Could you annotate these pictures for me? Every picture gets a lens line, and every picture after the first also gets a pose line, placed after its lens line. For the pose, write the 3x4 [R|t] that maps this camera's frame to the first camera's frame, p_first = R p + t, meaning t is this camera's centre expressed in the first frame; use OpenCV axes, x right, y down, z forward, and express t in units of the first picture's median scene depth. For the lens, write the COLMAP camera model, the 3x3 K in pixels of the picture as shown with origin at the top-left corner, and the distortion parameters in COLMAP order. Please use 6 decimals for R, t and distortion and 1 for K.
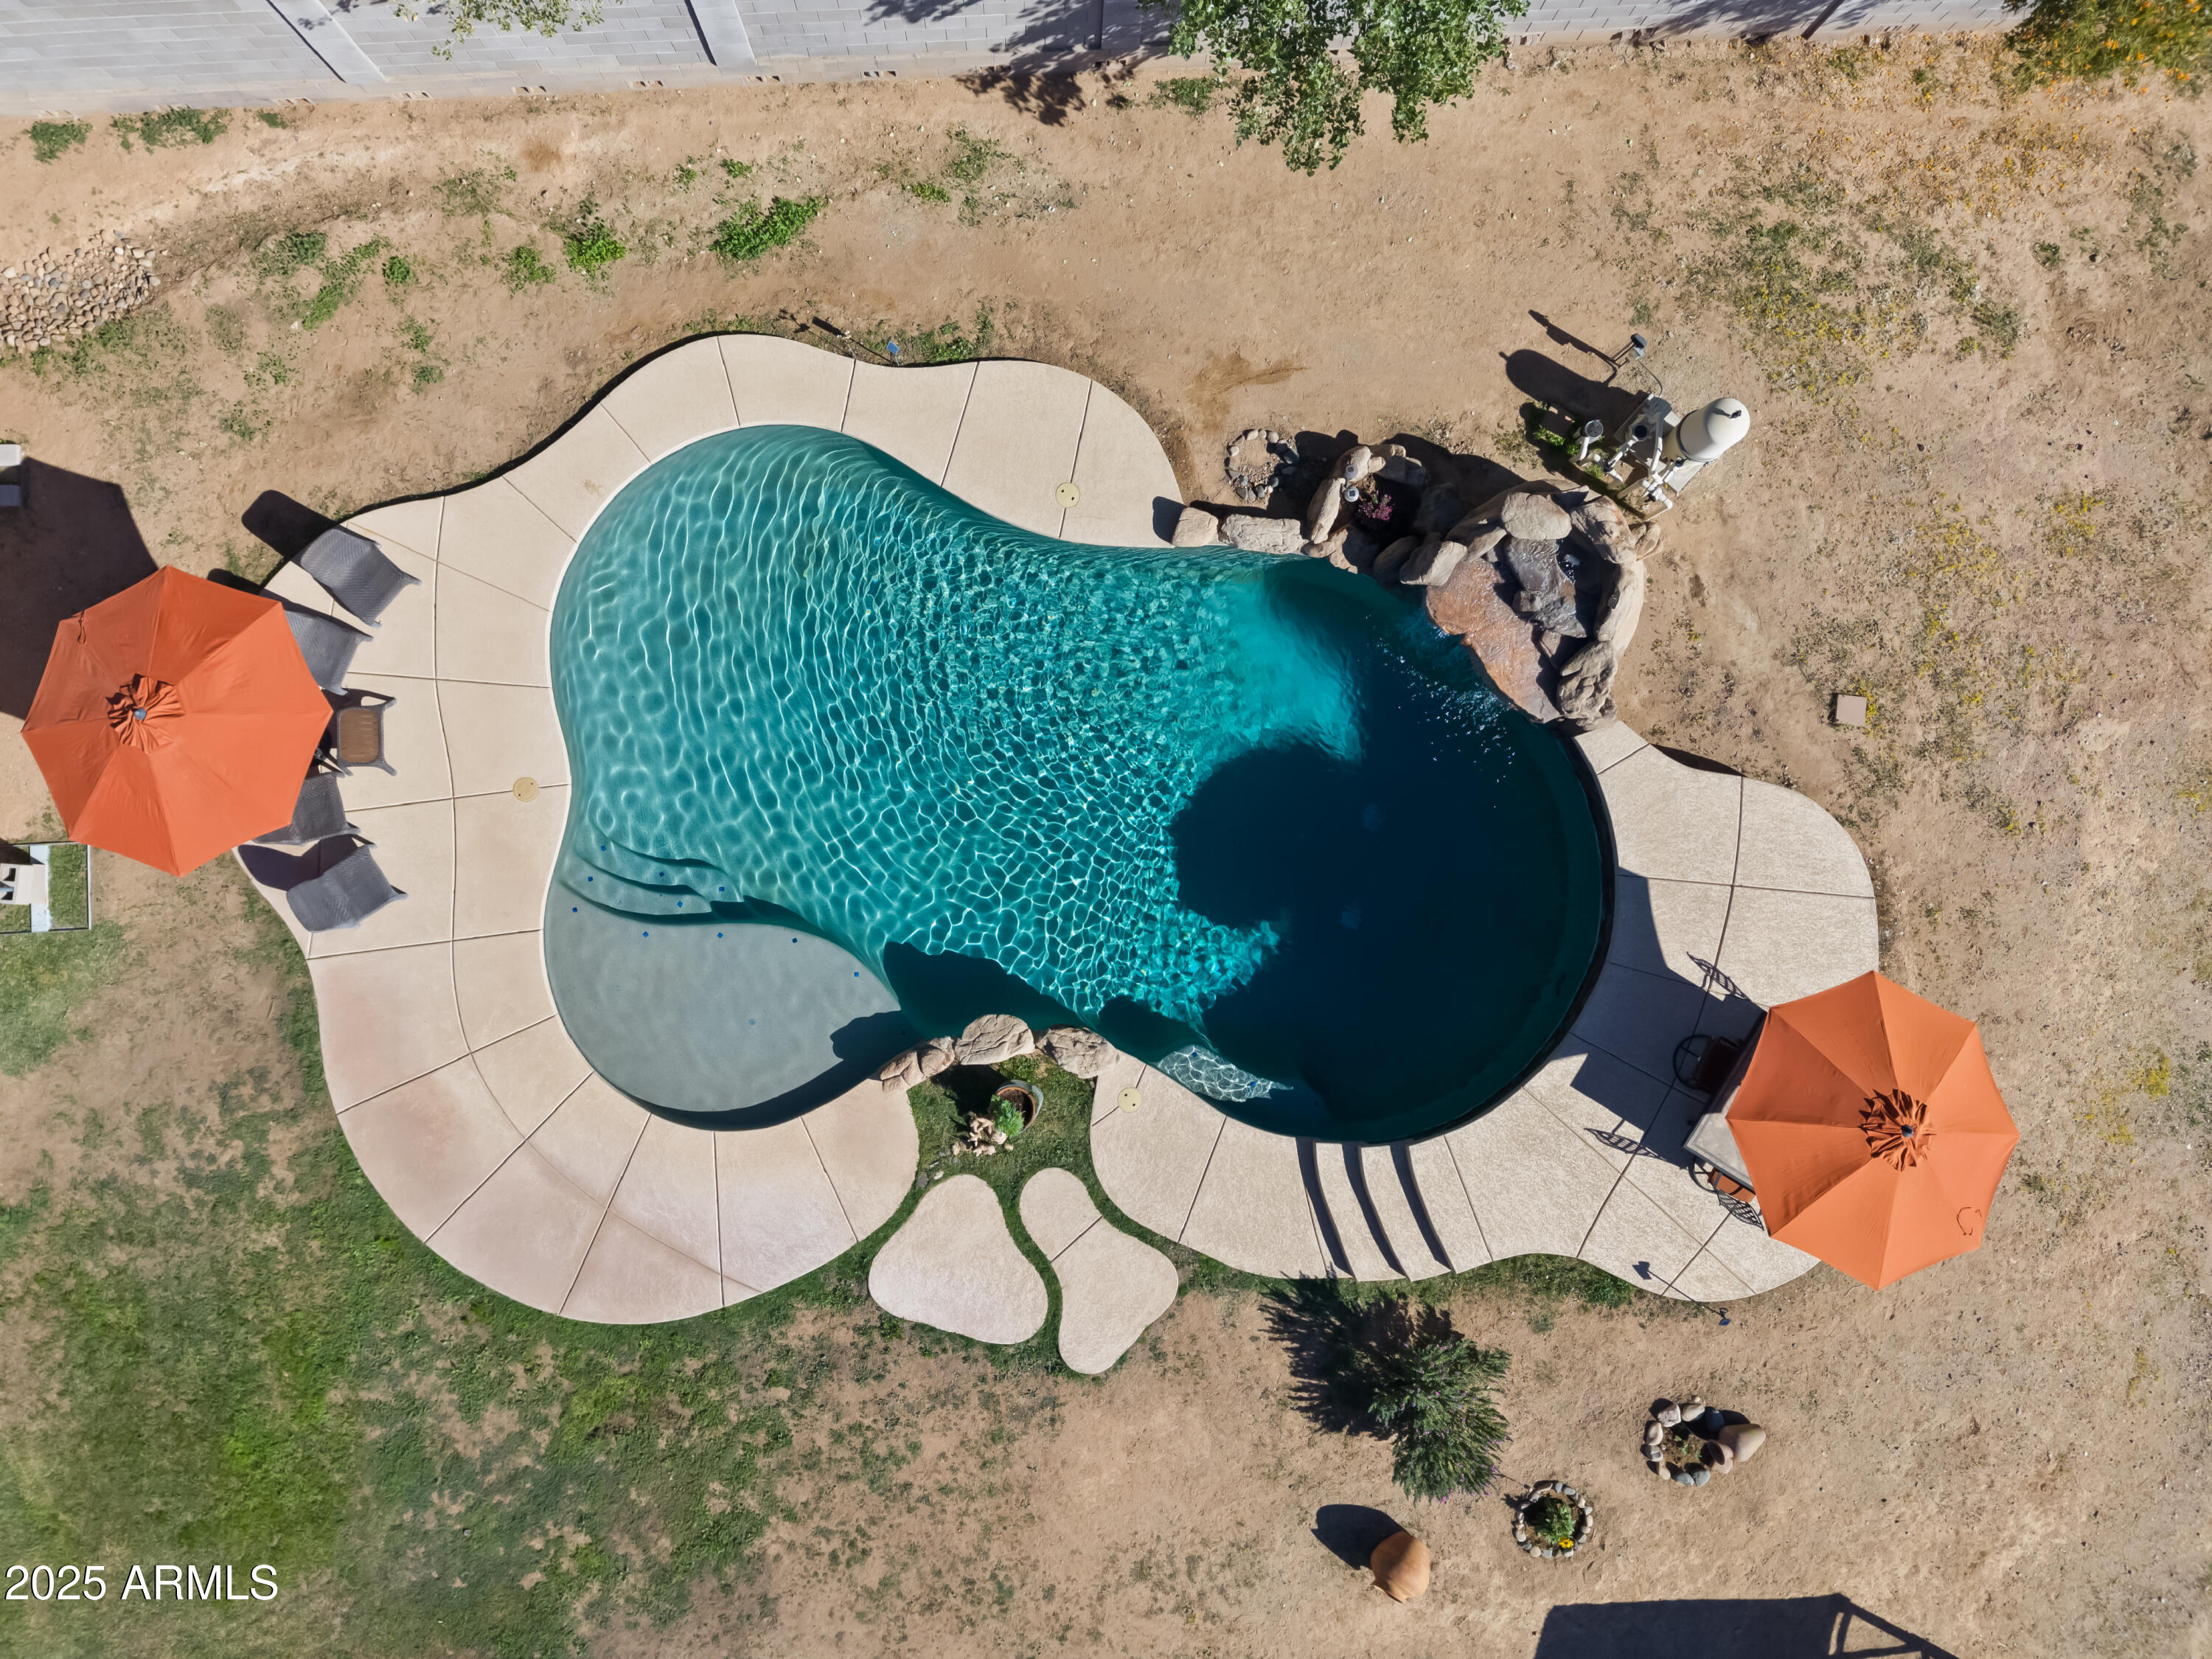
lens RADIAL K [[1565.8, 0, 1142.5], [0, 1565.8, 786.5], [0, 0, 1]] dist [-0.003583, -0.001839]
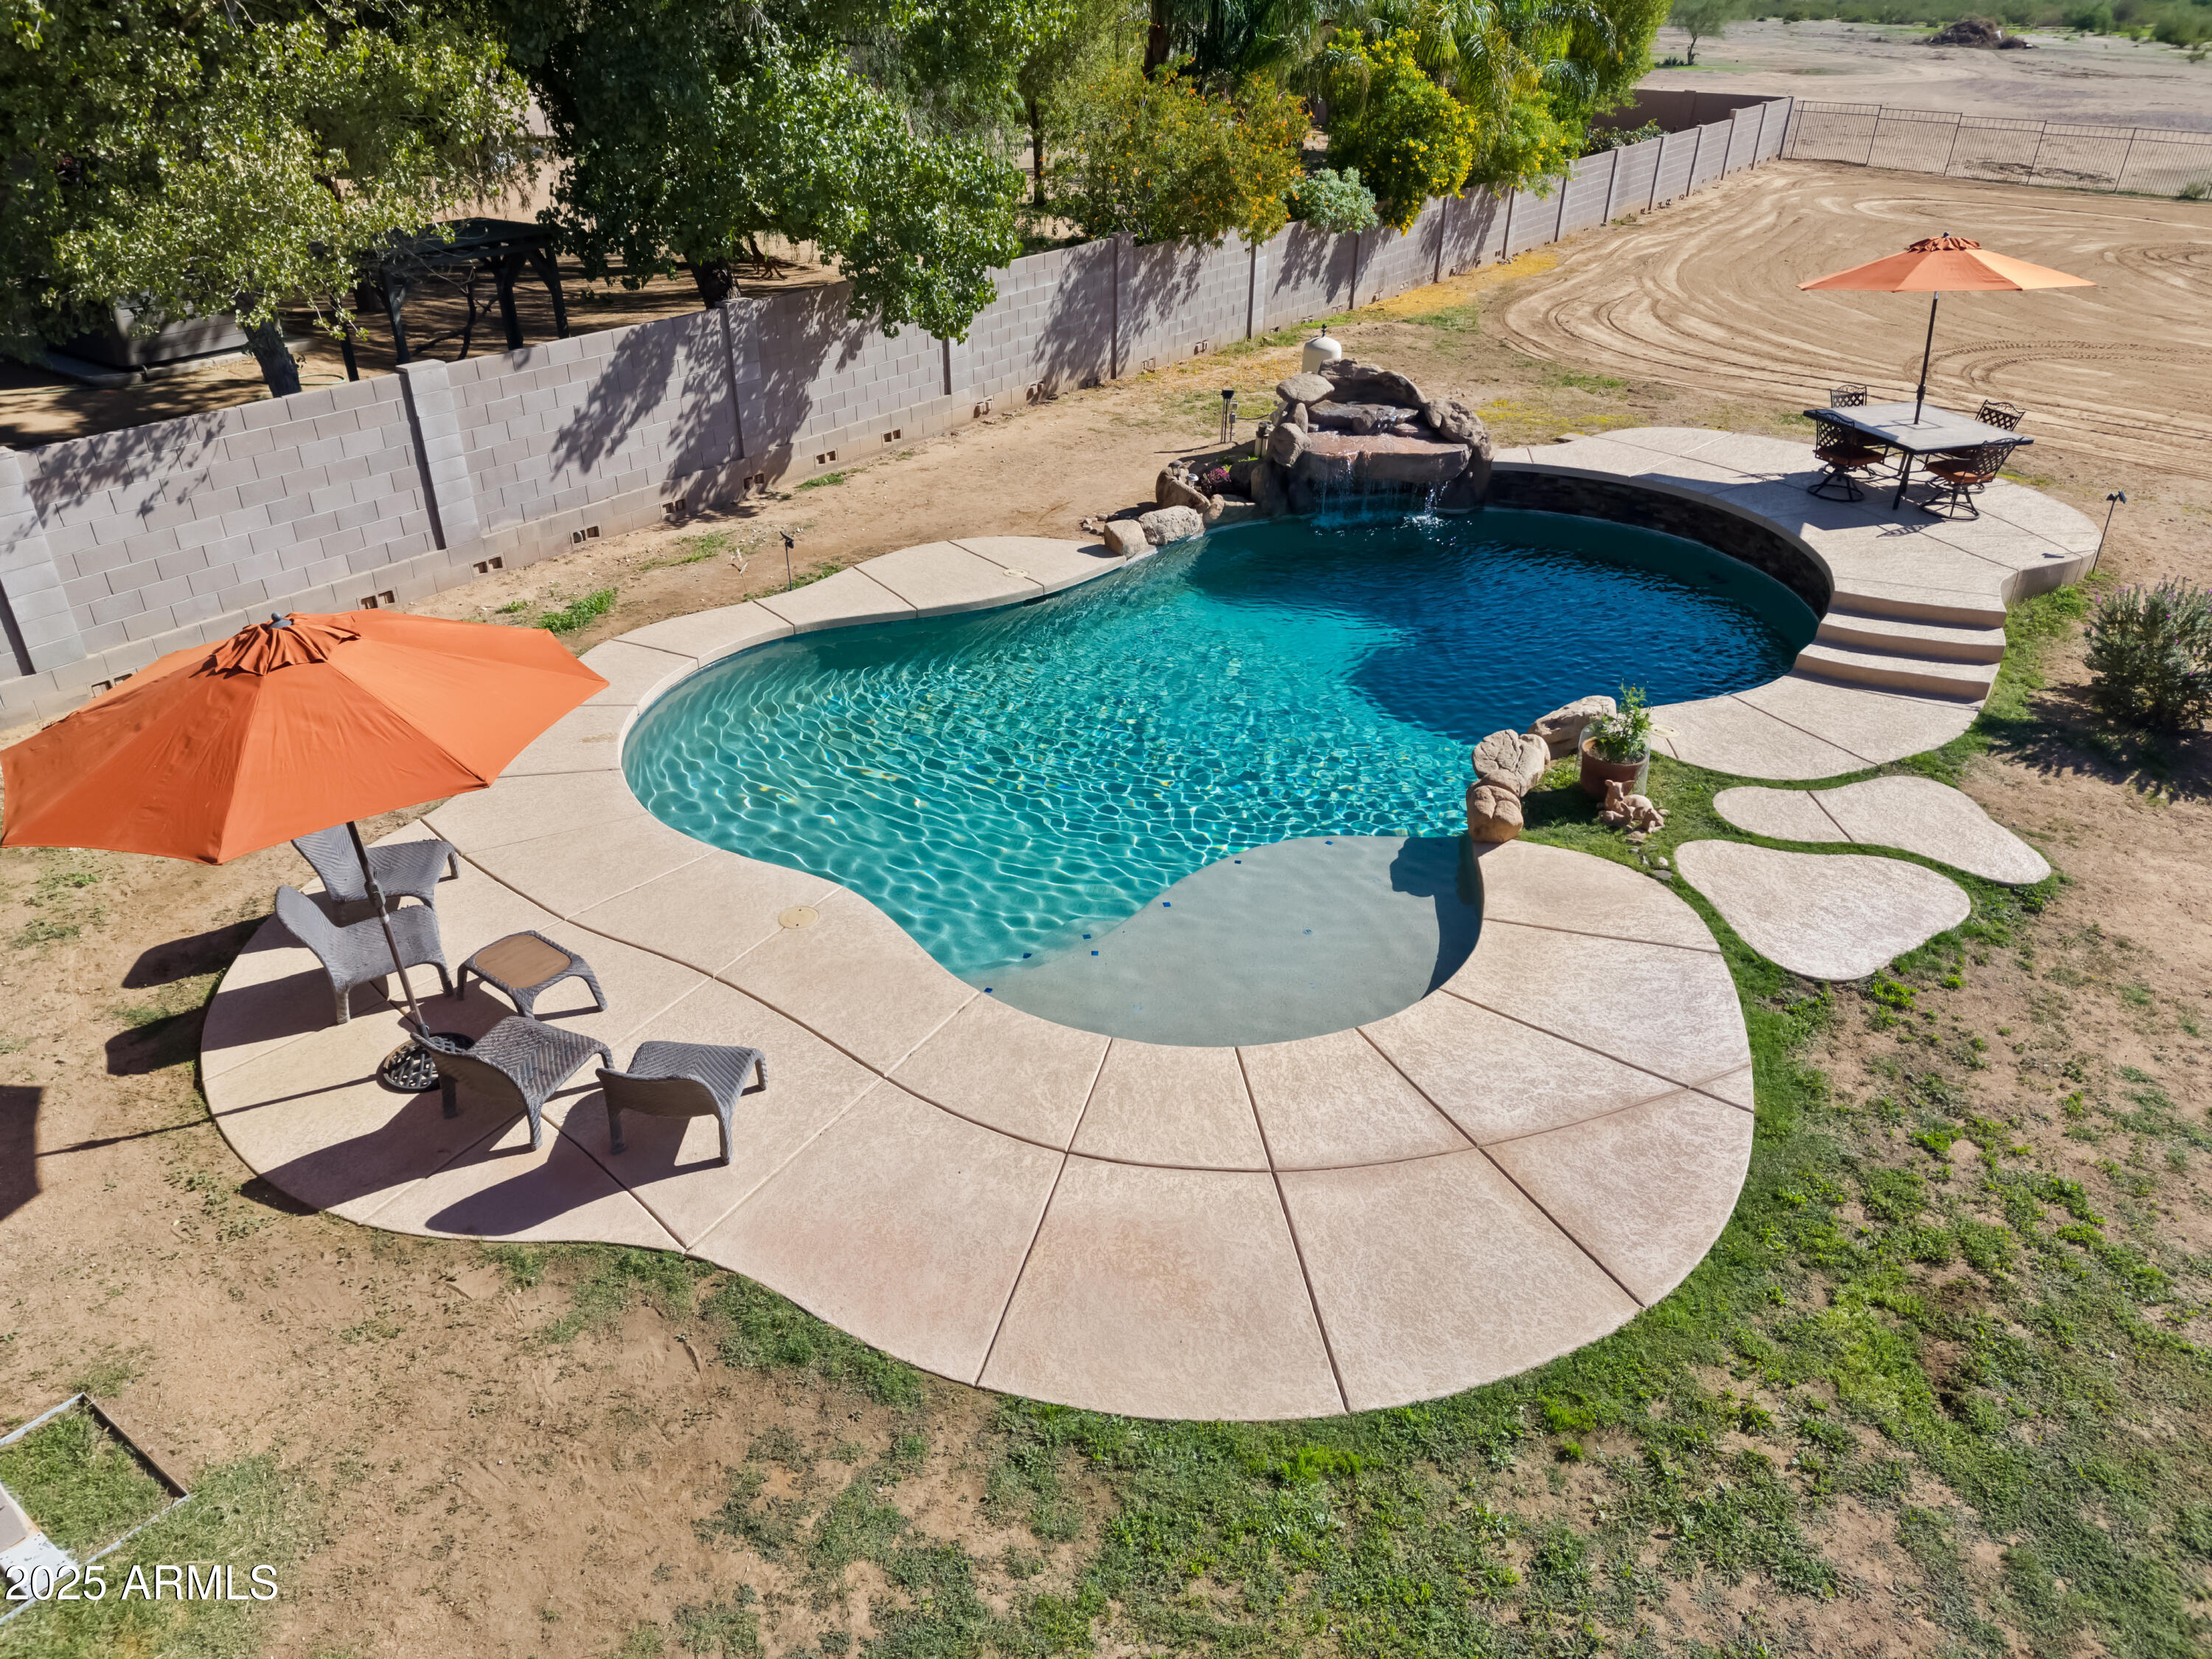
lens RADIAL K [[1518.8, 0, 1120.4], [0, 1518.8, 850.3], [0, 0, 1]] dist [-0.005081, 0.006184]
pose [[0.617098, -0.427114, 0.660881, -0.690367], [0.786767, 0.320275, -0.527656, 0.403590], [0.013705, 0.845575, 0.533680, 0.652871]]
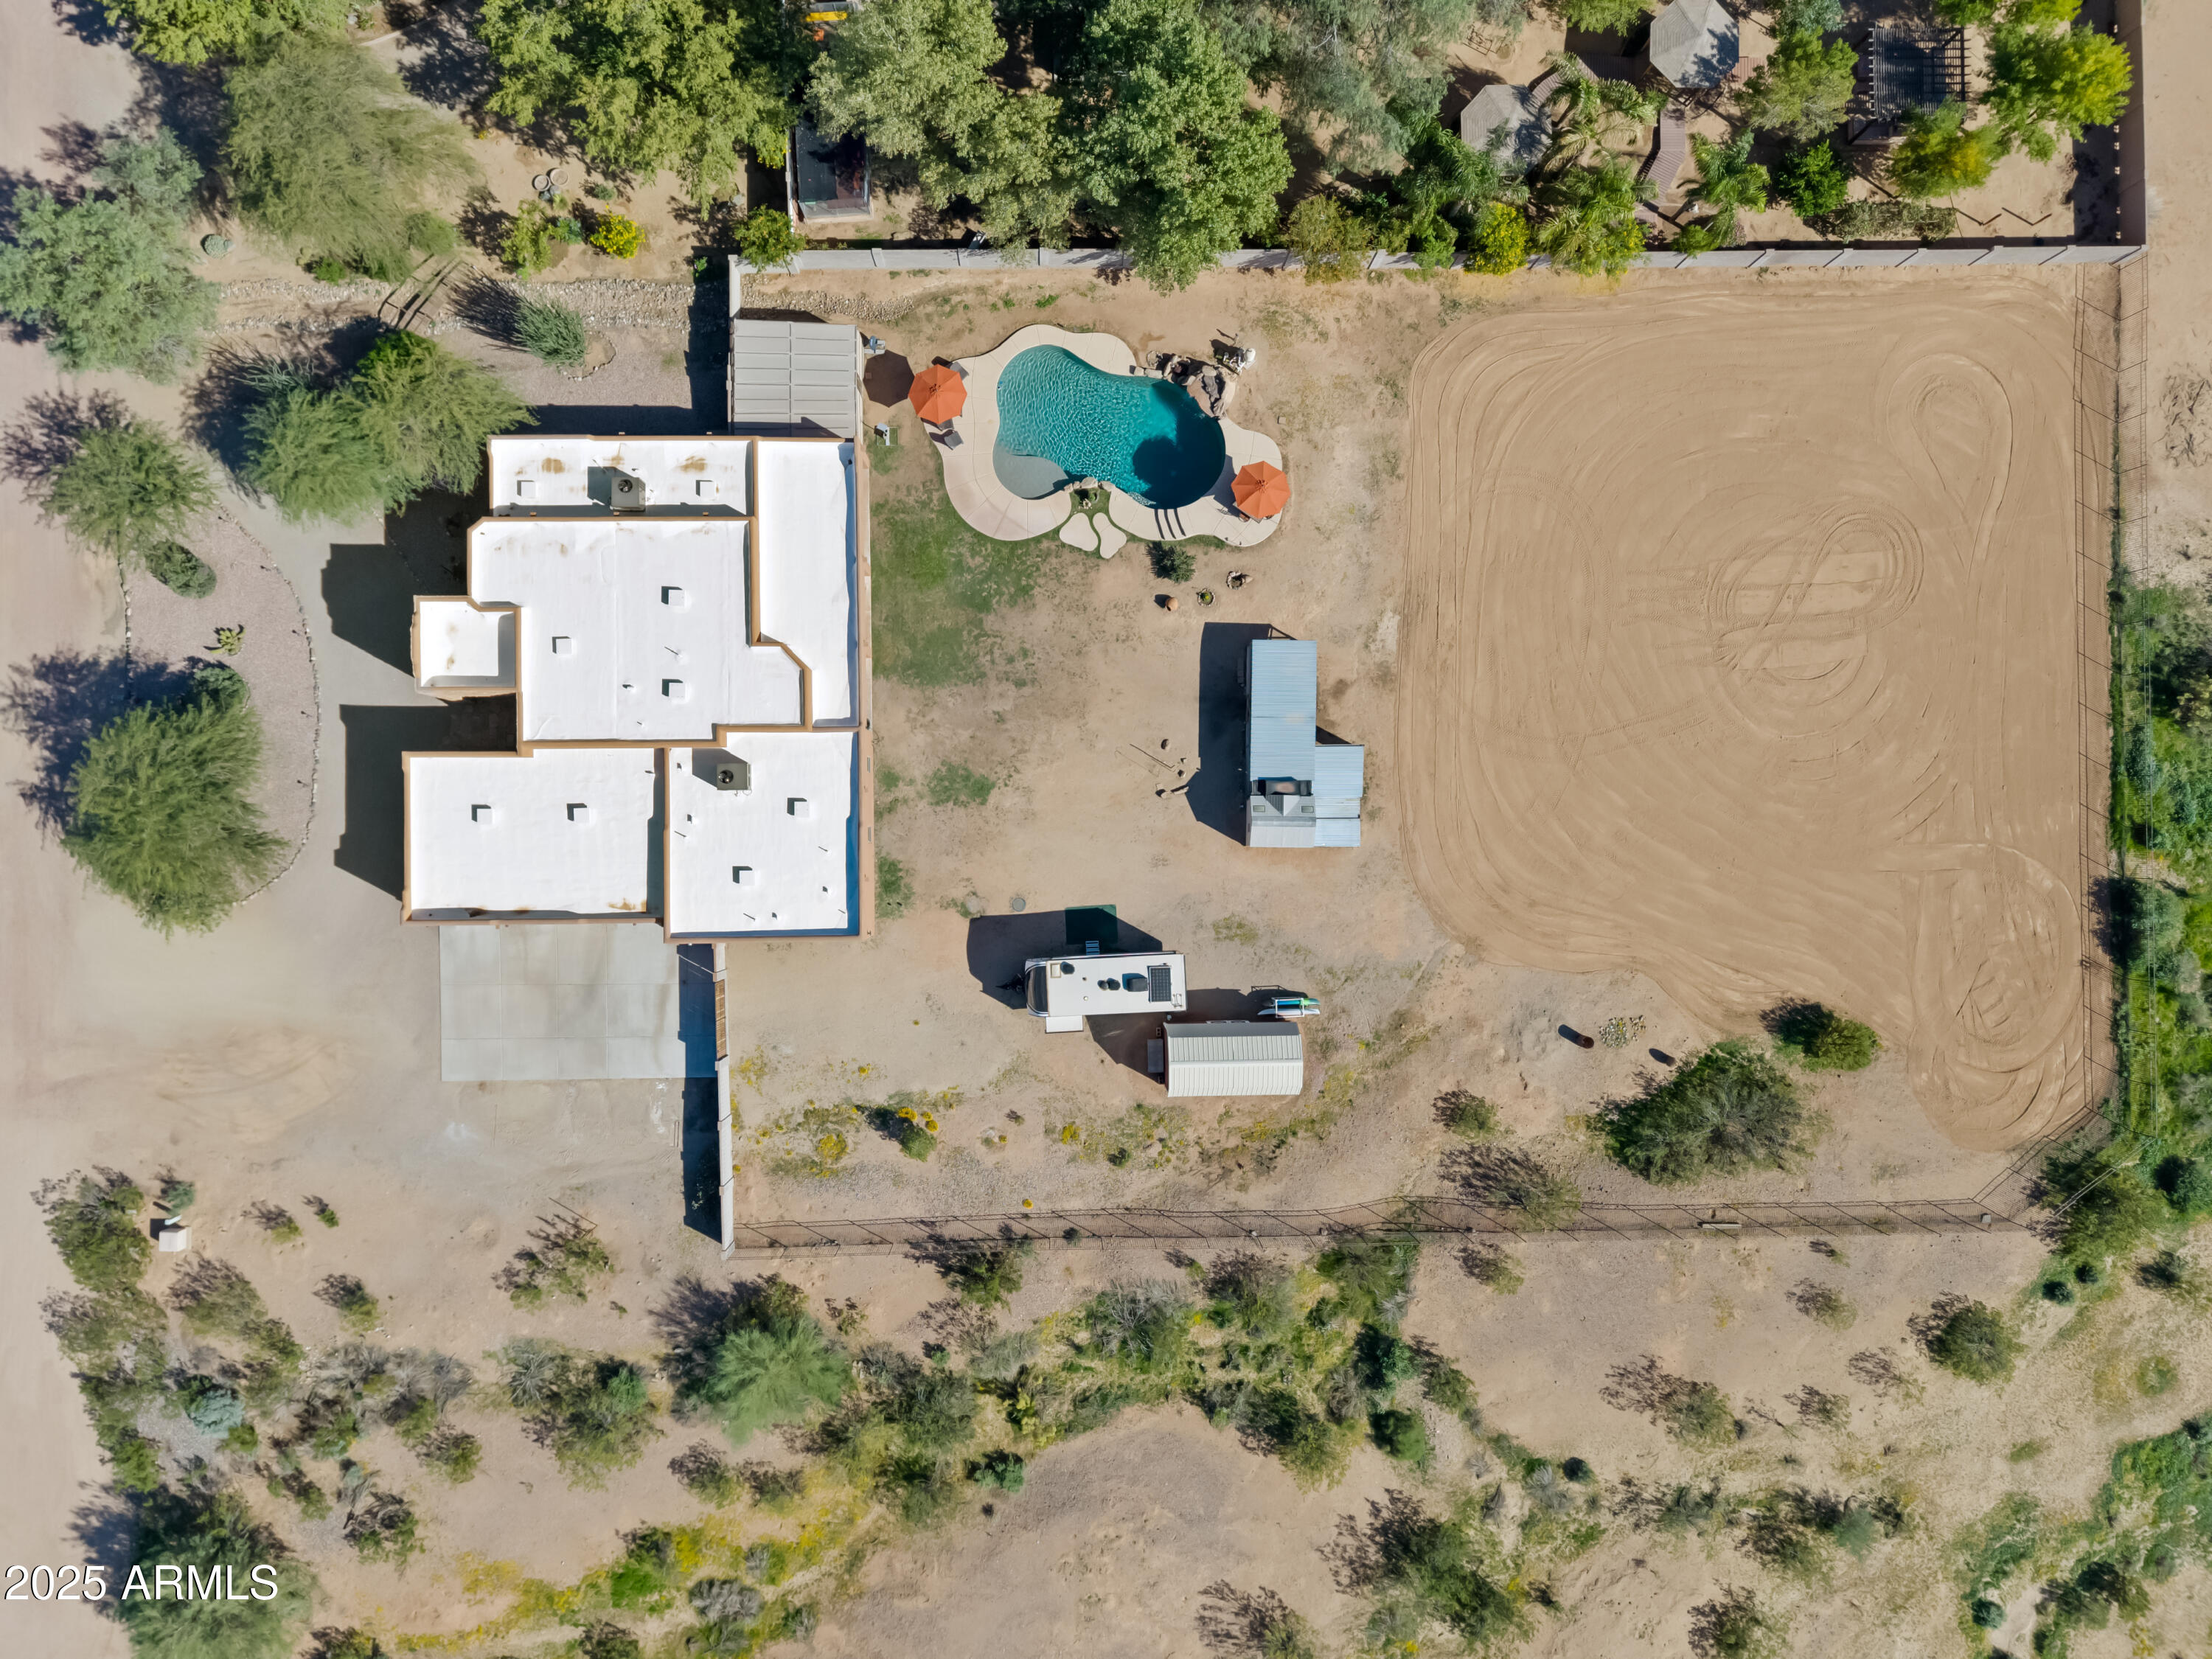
lens RADIAL K [[1513.9, 0, 1111.2], [0, 1513.9, 837.2], [0, 0, 1]] dist [0.011217, -0.004879]
pose [[0.998941, 0.045987, -0.001275, 0.022807], [-0.045941, 0.998633, 0.024946, 1.083954], [0.002420, -0.024861, 0.999688, -3.455222]]
